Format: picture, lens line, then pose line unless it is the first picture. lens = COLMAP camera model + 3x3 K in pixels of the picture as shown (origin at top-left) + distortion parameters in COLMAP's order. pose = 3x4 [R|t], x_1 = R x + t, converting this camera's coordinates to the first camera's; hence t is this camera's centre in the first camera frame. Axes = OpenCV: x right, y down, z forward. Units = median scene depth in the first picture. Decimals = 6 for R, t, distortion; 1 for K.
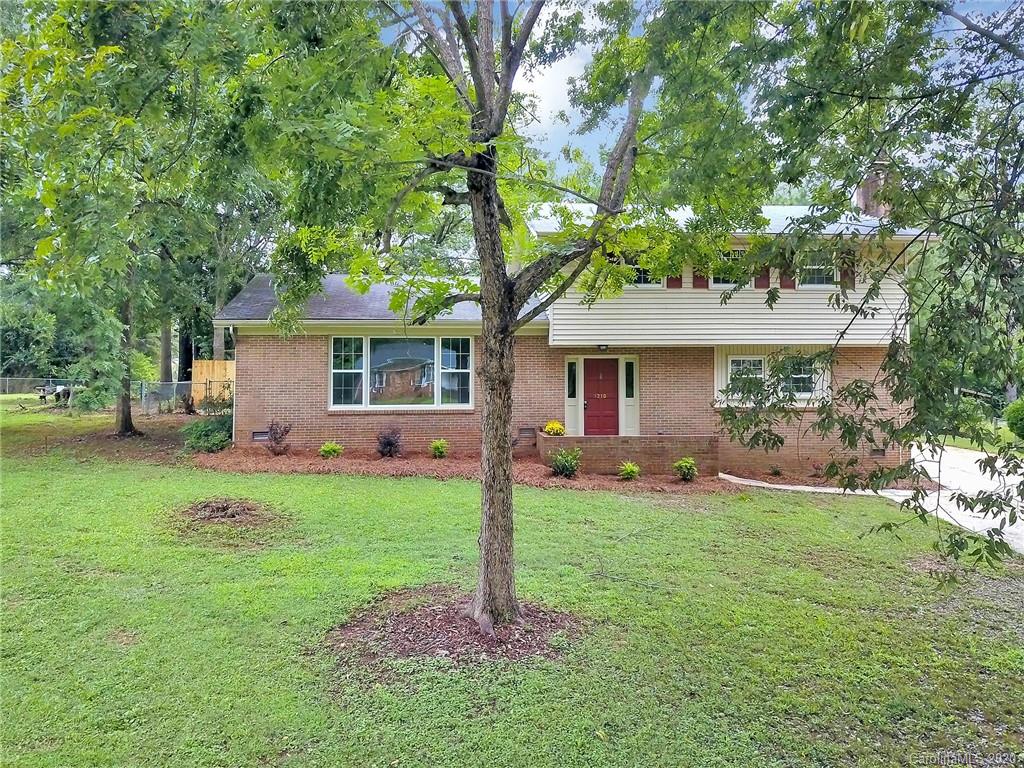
lens RADIAL K [[788.1, 0, 487.6], [0, 788.1, 382.4], [0, 0, 1]] dist [-0.004675, -0.001897]
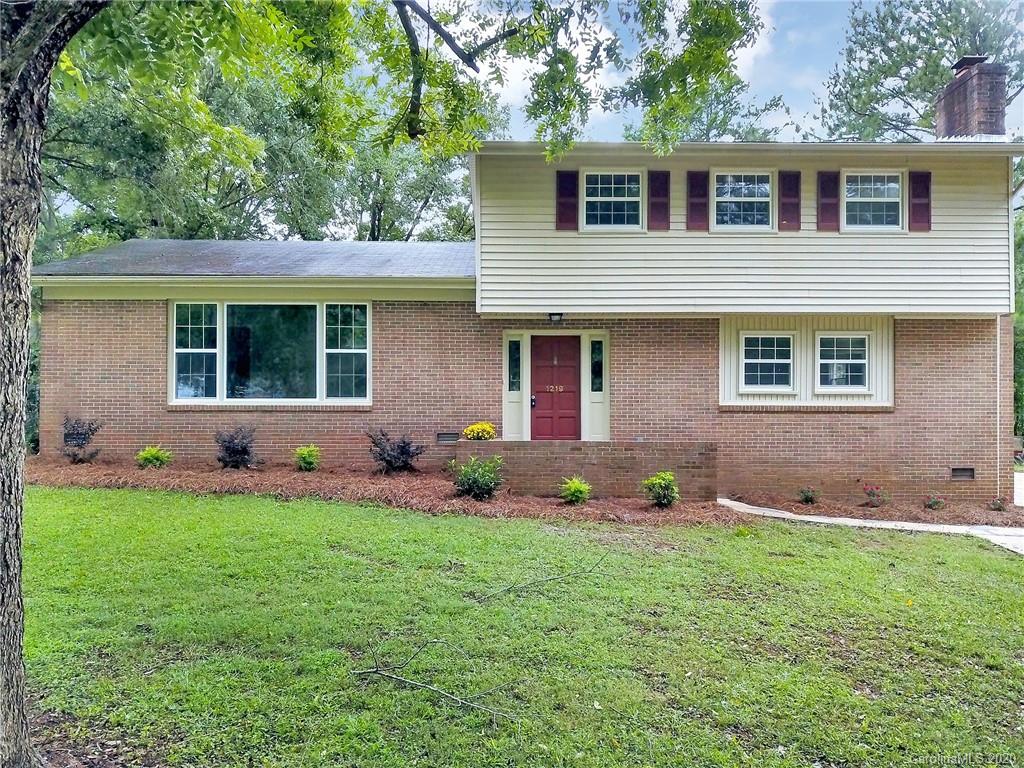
lens RADIAL K [[788.1, 0, 496.0], [0, 788.1, 433.7], [0, 0, 1]] dist [-0.004675, -0.001897]
pose [[0.997426, 0.005750, -0.071471, 0.153269], [-0.005064, 0.999939, 0.009777, 0.055430], [0.071523, -0.009389, 0.997395, 0.317892]]
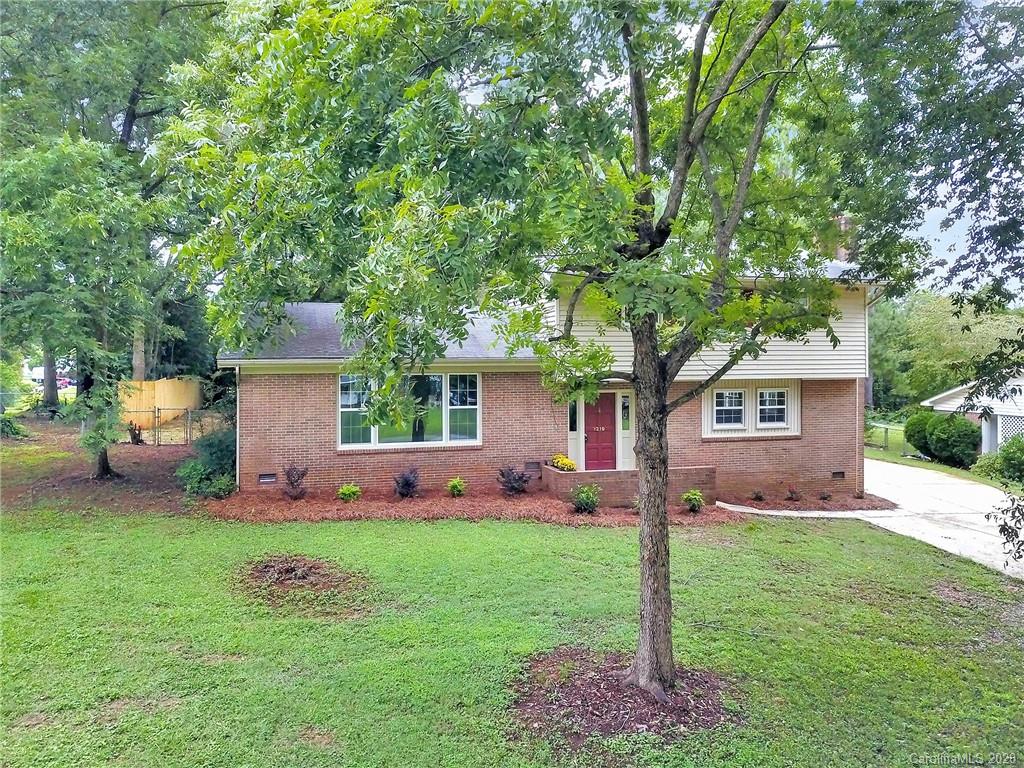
lens RADIAL K [[788.1, 0, 487.7], [0, 788.1, 412.4], [0, 0, 1]] dist [-0.004675, -0.001897]
pose [[0.983878, -0.014407, 0.178260, -0.200288], [0.006088, 0.998870, 0.047127, -0.058292], [-0.178737, -0.045282, 0.982854, 0.009128]]
